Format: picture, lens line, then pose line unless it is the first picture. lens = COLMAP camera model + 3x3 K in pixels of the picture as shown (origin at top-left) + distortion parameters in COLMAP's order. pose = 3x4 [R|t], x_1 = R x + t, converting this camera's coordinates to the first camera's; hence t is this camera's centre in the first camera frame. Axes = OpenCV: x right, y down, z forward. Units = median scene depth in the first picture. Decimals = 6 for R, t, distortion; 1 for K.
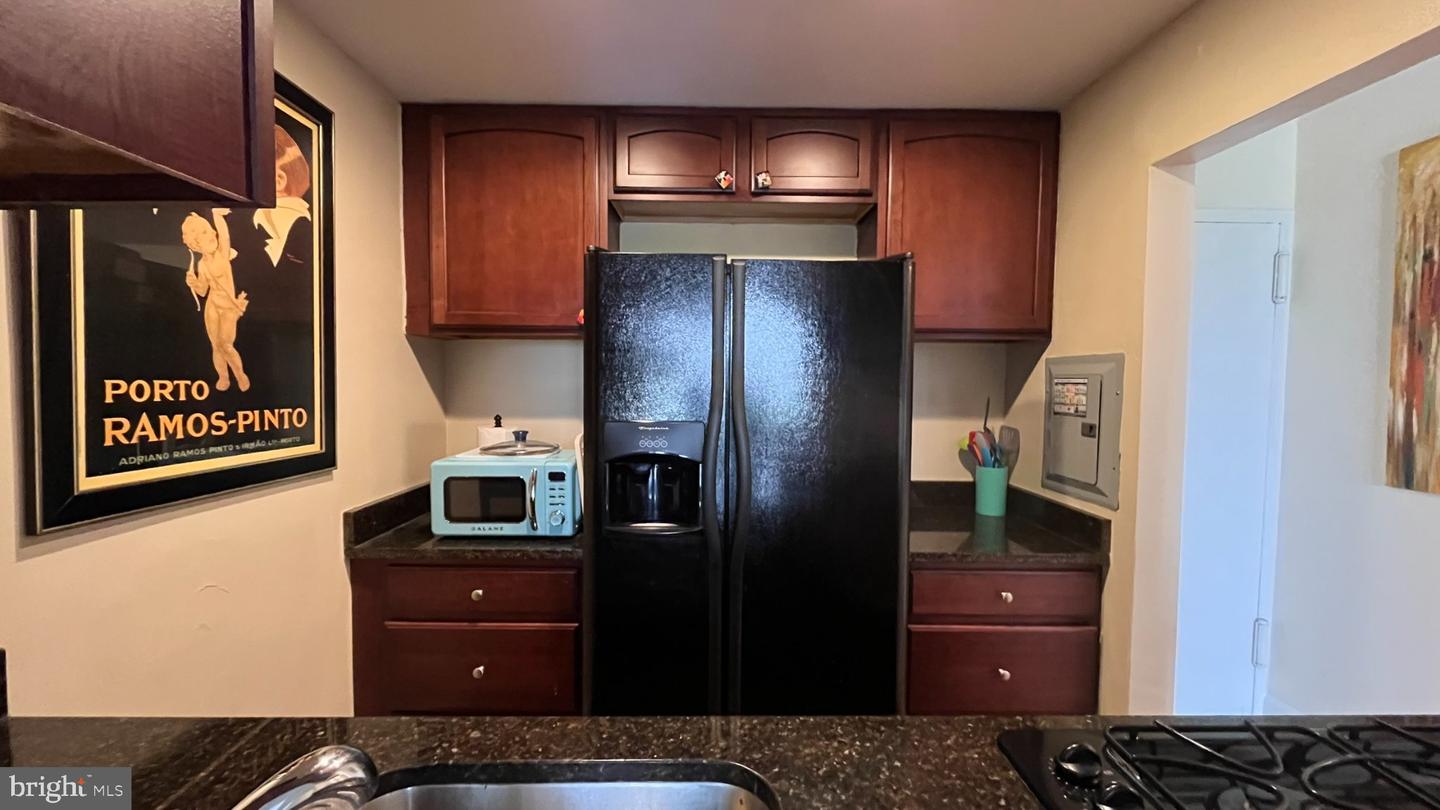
lens RADIAL K [[581.3, 0, 714.6], [0, 581.3, 402.7], [0, 0, 1]] dist [-0.003611, -0.000974]
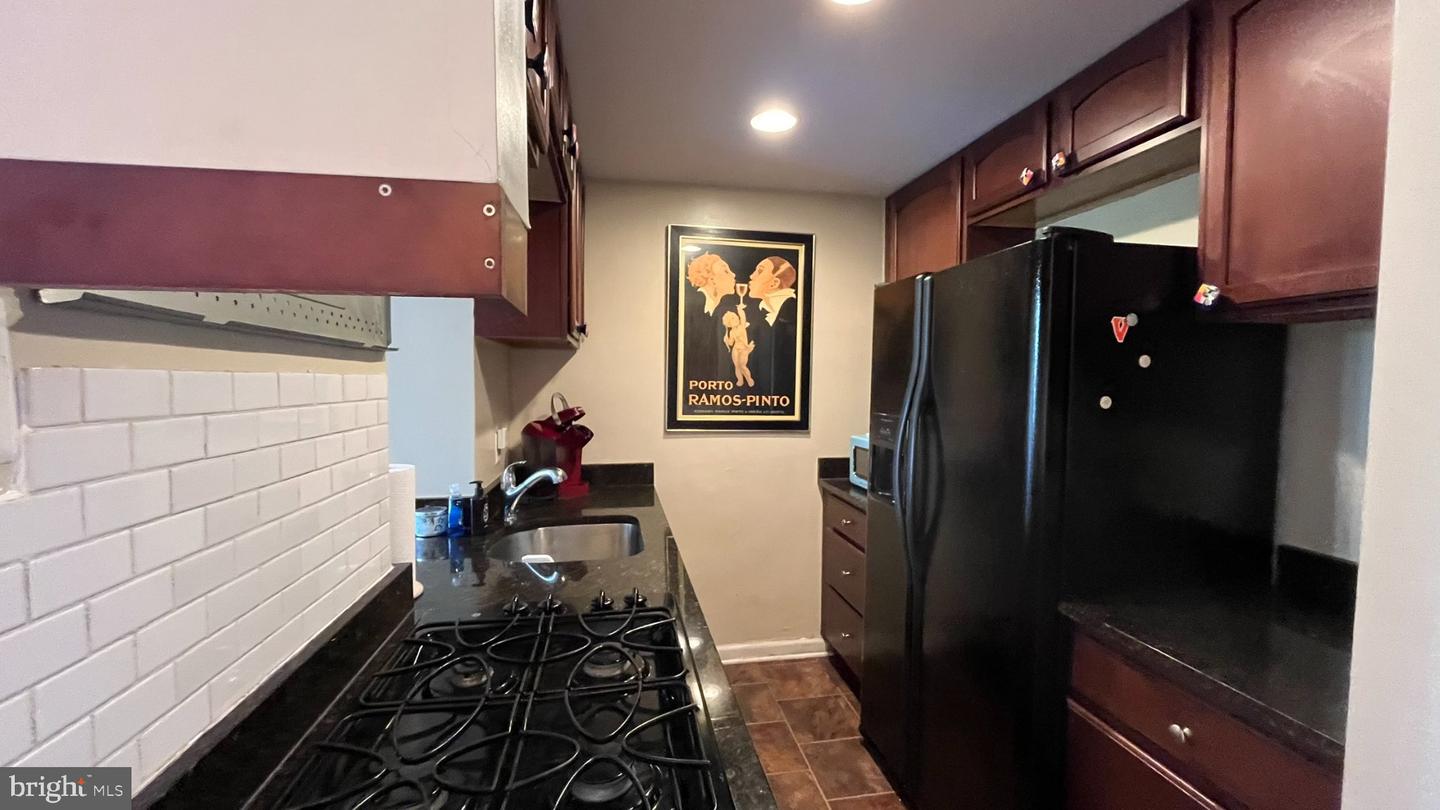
lens RADIAL K [[581.3, 0, 721.2], [0, 581.3, 410.5], [0, 0, 1]] dist [-0.003611, -0.000974]
pose [[0.194369, 0.039065, -0.980150, 1.361201], [-0.045670, 0.998484, 0.030739, 0.008118], [0.979865, 0.038789, 0.195858, 0.481106]]
